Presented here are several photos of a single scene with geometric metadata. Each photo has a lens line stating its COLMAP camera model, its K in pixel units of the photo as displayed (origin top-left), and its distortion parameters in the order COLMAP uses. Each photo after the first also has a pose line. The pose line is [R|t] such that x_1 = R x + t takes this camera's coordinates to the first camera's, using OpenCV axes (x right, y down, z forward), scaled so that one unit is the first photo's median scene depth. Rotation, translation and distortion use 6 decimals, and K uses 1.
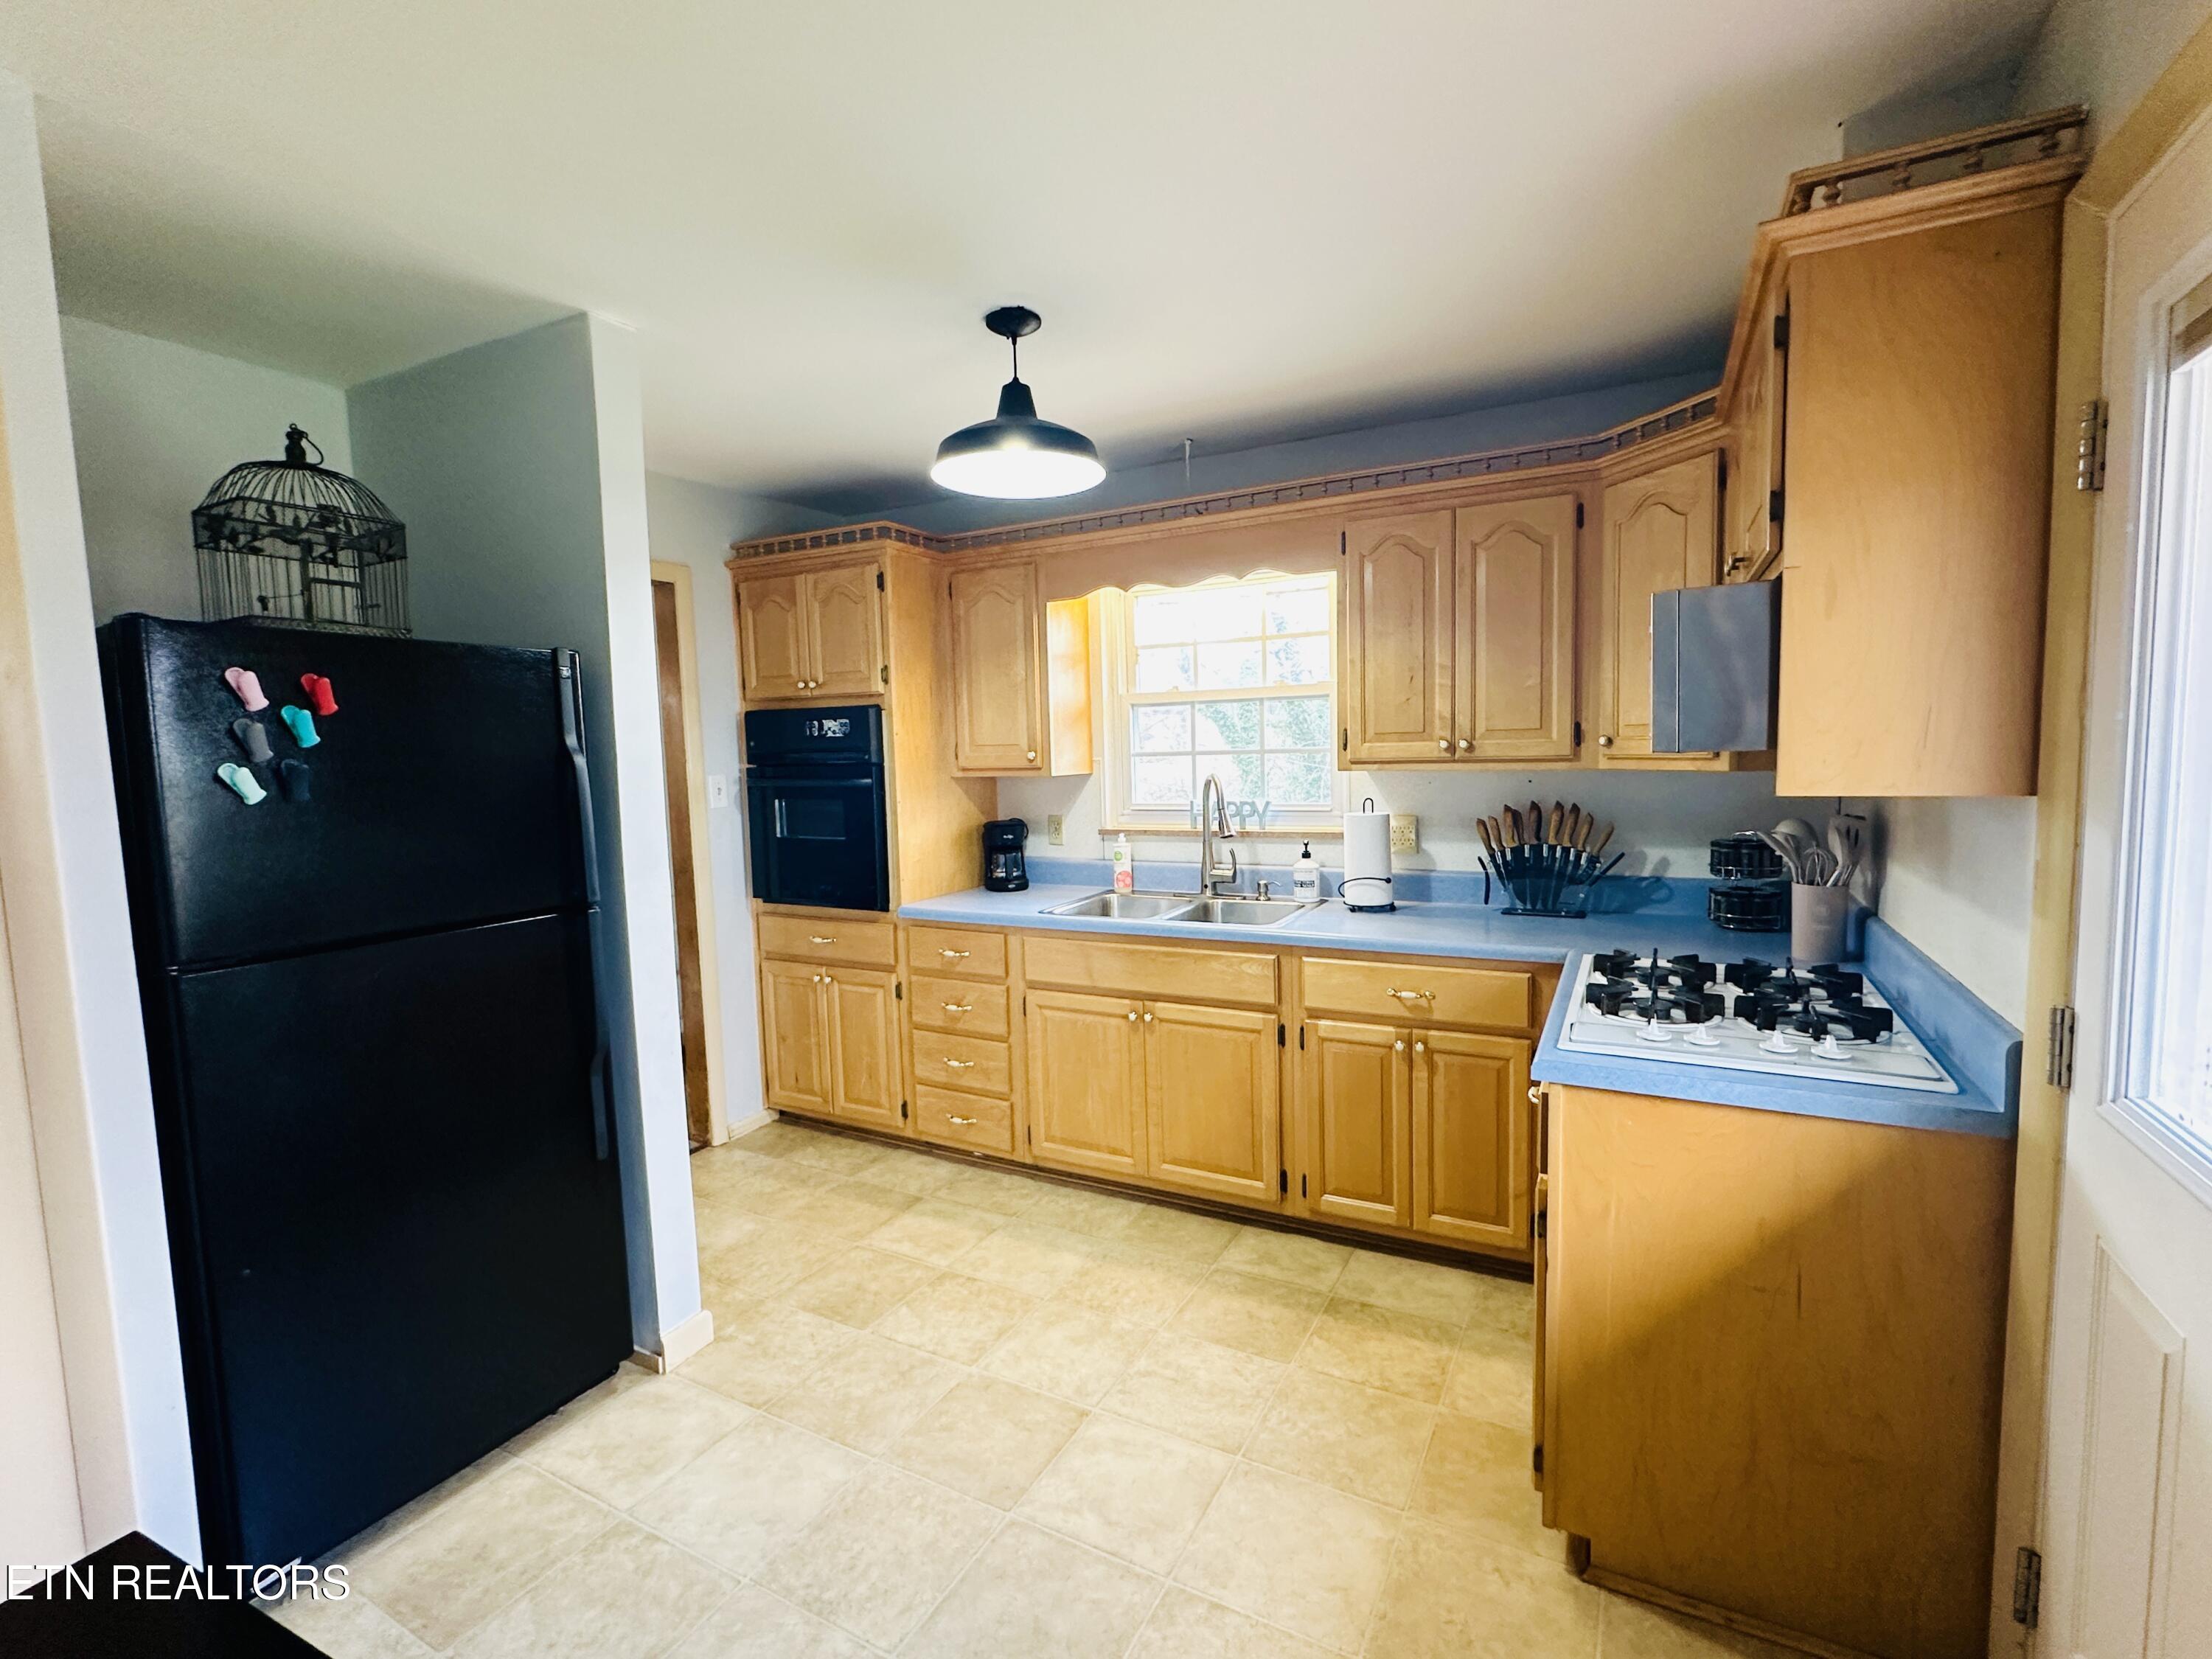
lens RADIAL K [[1012.4, 0, 1099.4], [0, 1012.4, 832.6], [0, 0, 1]] dist [-0.001526, -0.000134]
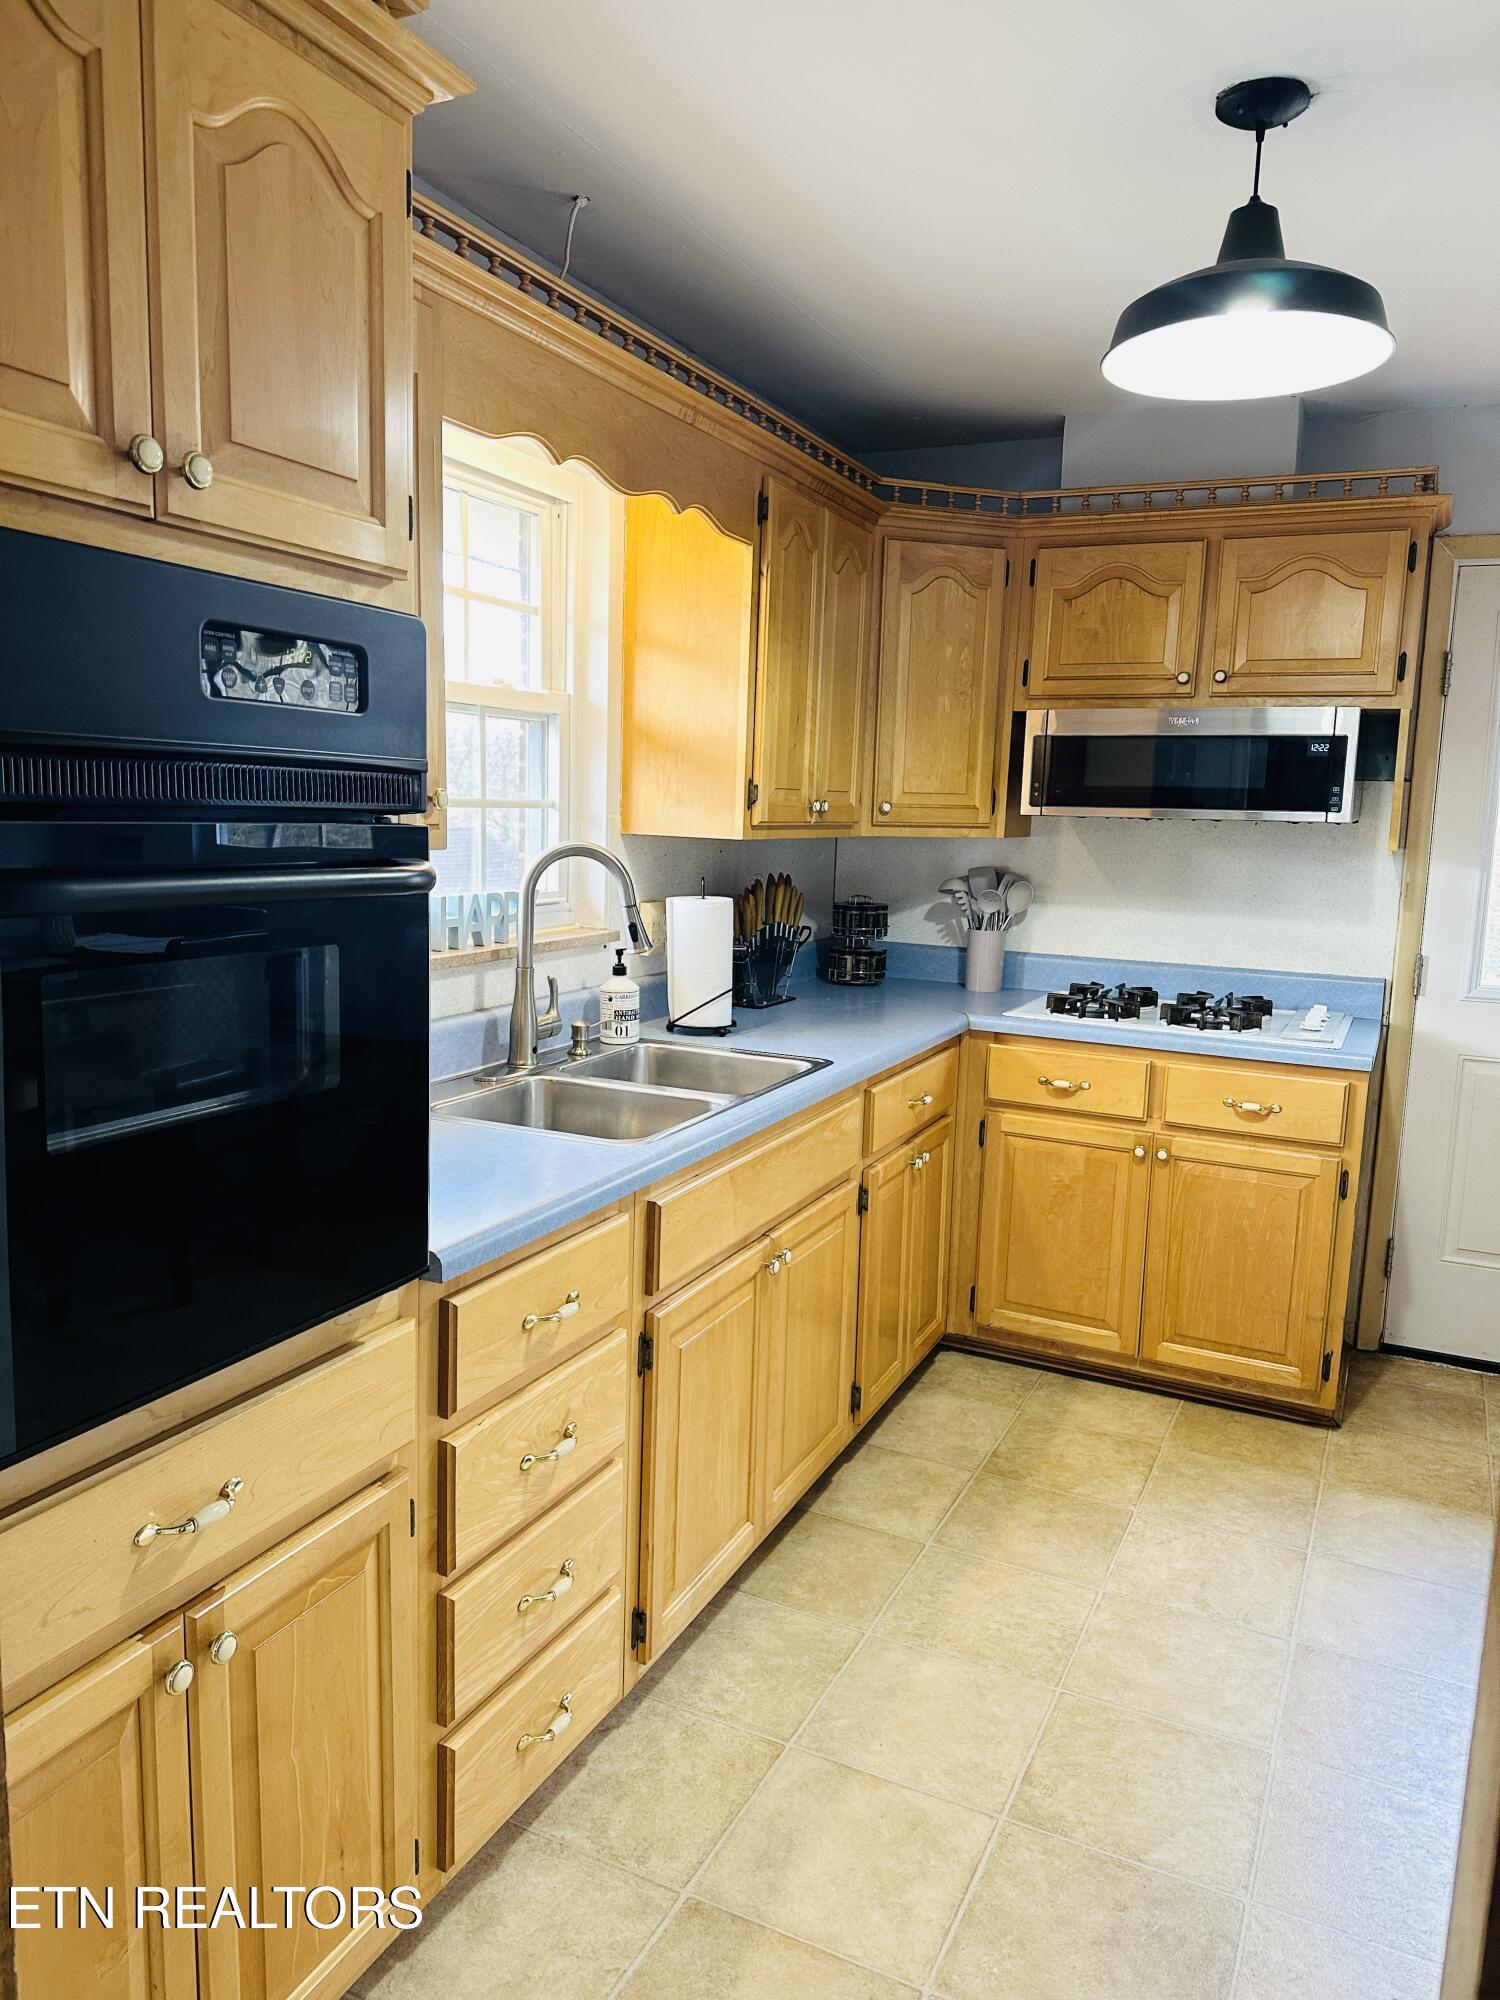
lens RADIAL K [[1416.1, 0, 748.6], [0, 1416.1, 998.8], [0, 0, 1]] dist [0.018580, -0.032646]
pose [[-0.057477, -0.119338, 0.991189, -0.727513], [0.059646, 0.990646, 0.122731, -0.068449], [-0.996563, 0.066175, -0.049822, 1.023507]]
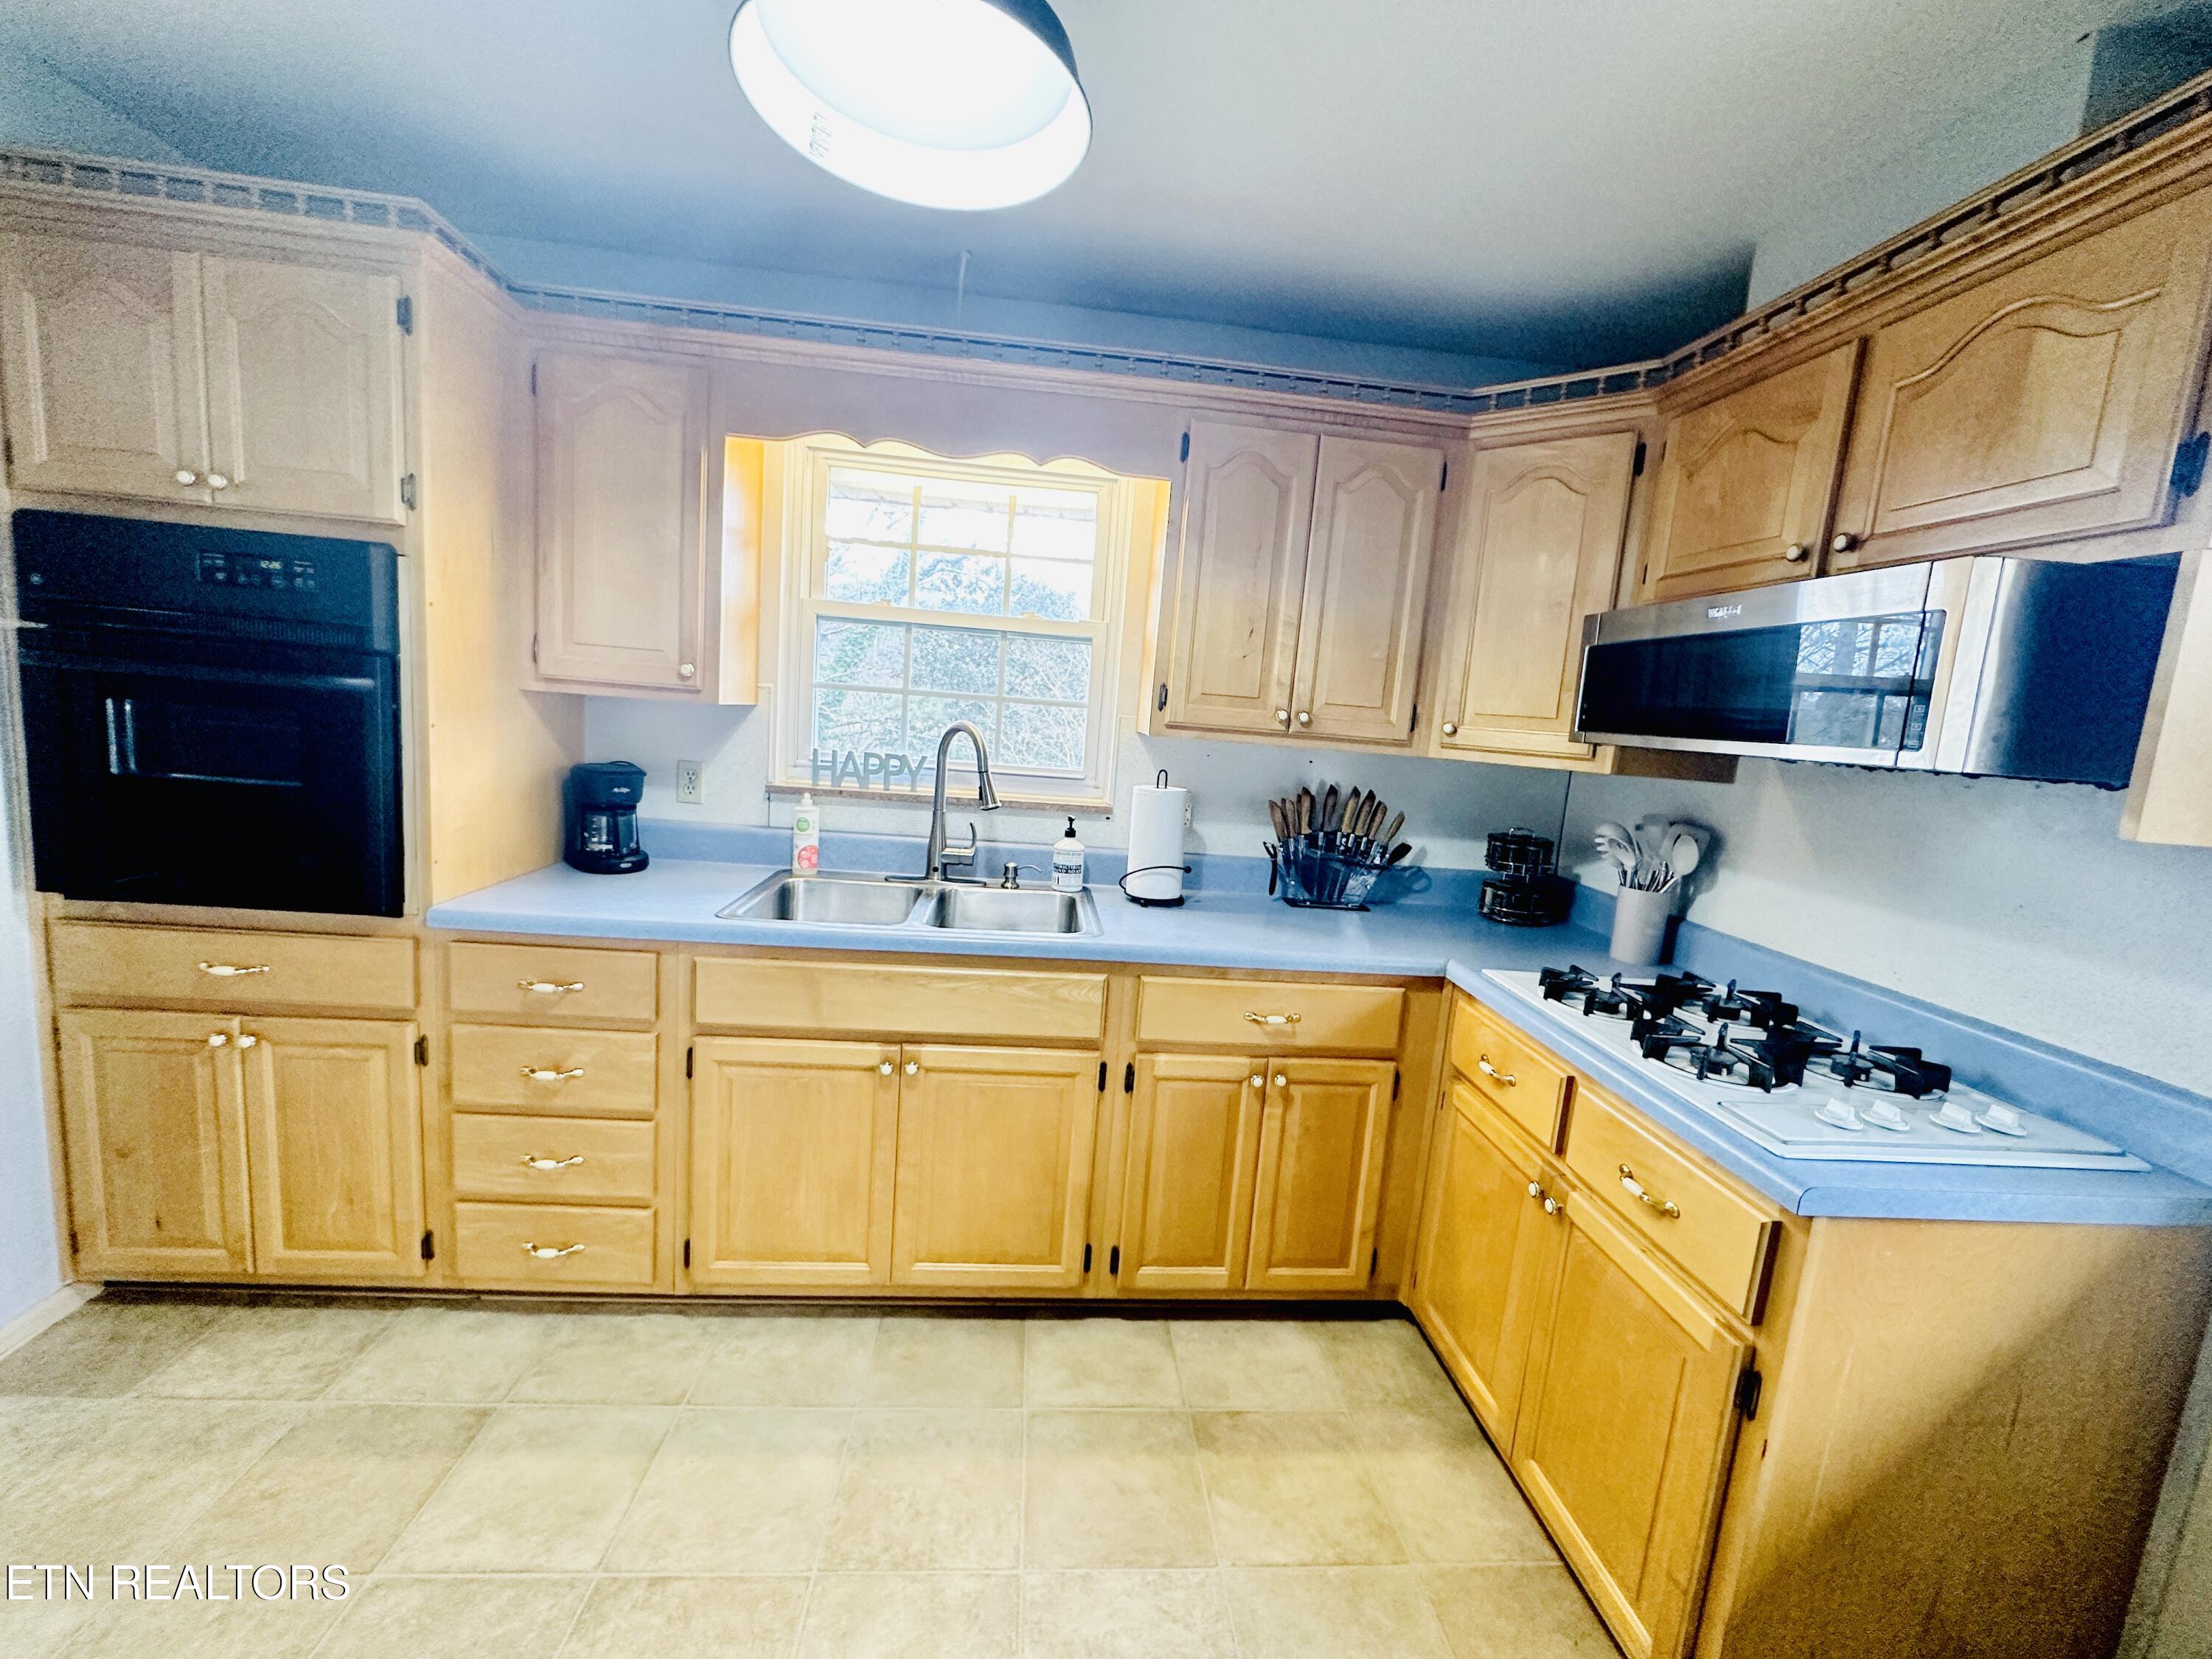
lens RADIAL K [[886.7, 0, 1111.0], [0, 886.7, 827.9], [0, 0, 1]] dist [-0.002665, 0.000443]
pose [[0.828938, 0.017755, 0.559059, -0.177537], [-0.052005, 0.997613, 0.045427, -0.017248], [-0.556918, -0.066730, 0.827883, 0.416809]]
